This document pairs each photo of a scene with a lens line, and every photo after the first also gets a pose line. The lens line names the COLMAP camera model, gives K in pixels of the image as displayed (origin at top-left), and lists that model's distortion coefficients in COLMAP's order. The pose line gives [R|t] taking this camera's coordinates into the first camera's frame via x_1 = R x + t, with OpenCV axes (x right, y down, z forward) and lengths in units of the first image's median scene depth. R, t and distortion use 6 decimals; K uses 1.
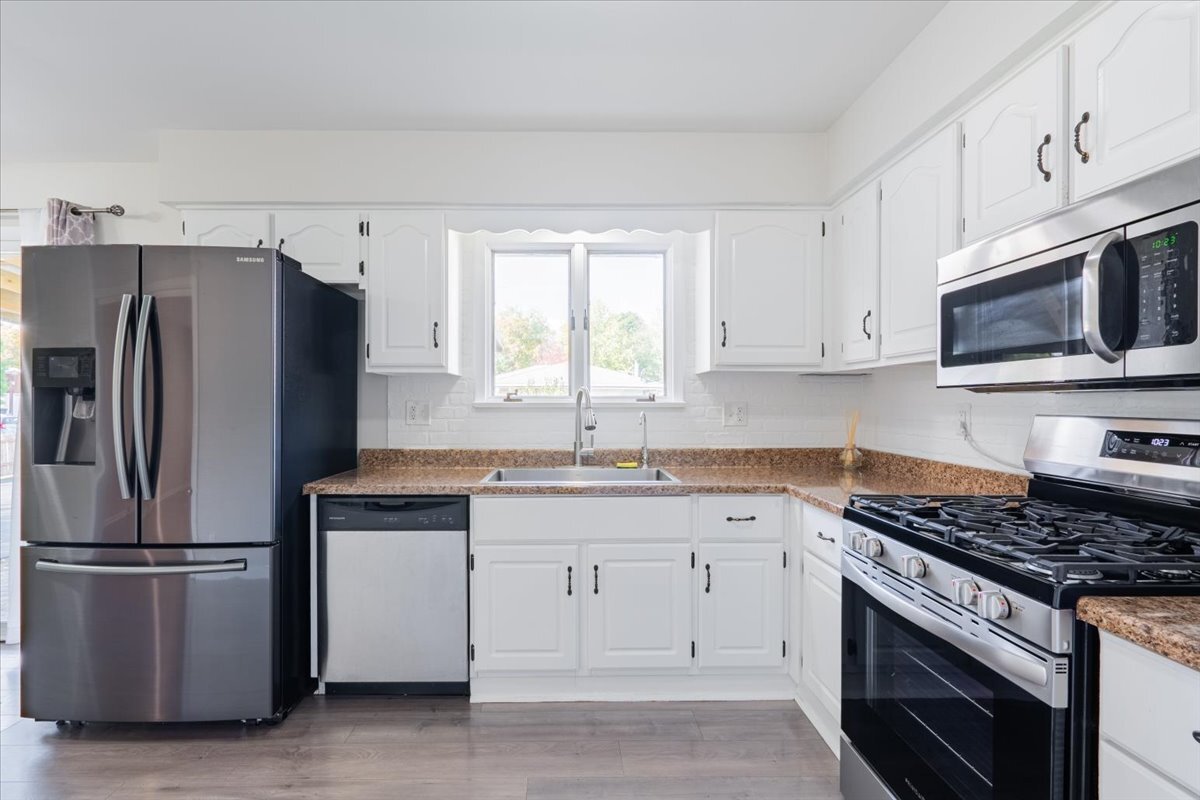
lens RADIAL K [[562.1, 0, 588.3], [0, 562.1, 409.0], [0, 0, 1]] dist [-0.009299, 0.000060]
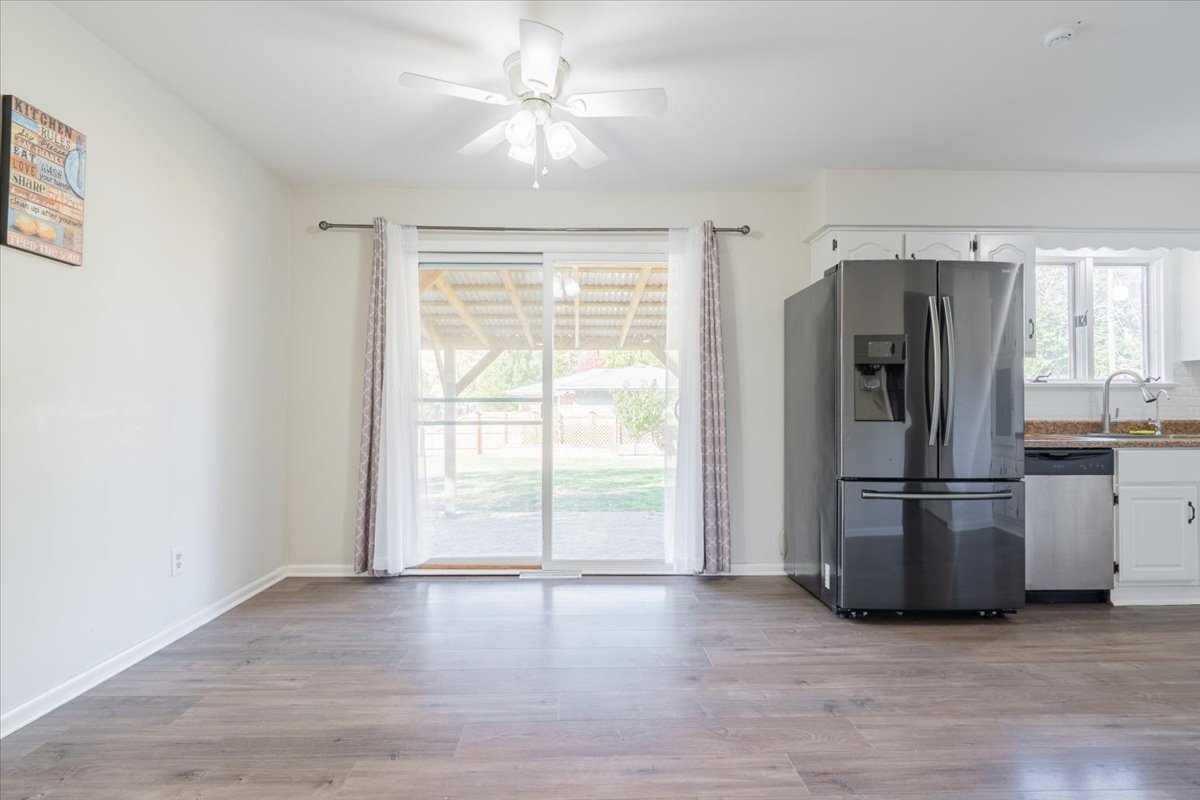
lens RADIAL K [[573.9, 0, 592.8], [0, 573.9, 407.5], [0, 0, 1]] dist [-0.001528, -0.000738]
pose [[0.999978, 0.000897, 0.006630, -1.457009], [-0.000808, 0.999910, -0.013356, 0.076744], [-0.006642, 0.013351, 0.999889, -0.349270]]
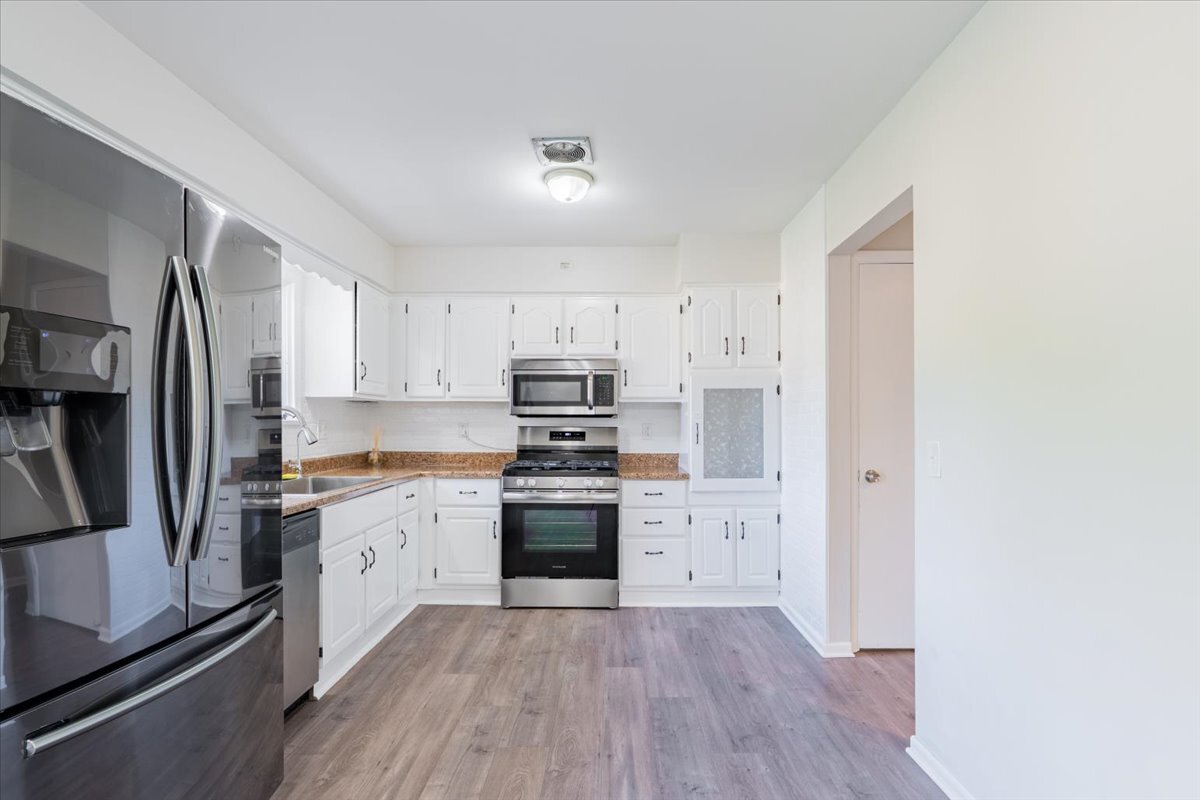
lens RADIAL K [[575.6, 0, 611.4], [0, 575.6, 424.3], [0, 0, 1]] dist [0.000770, 0.000148]
pose [[0.020726, -0.004529, 0.999775, -1.307736], [0.007982, 0.999959, 0.004364, -0.004794], [-0.999753, 0.007890, 0.020761, 0.414240]]
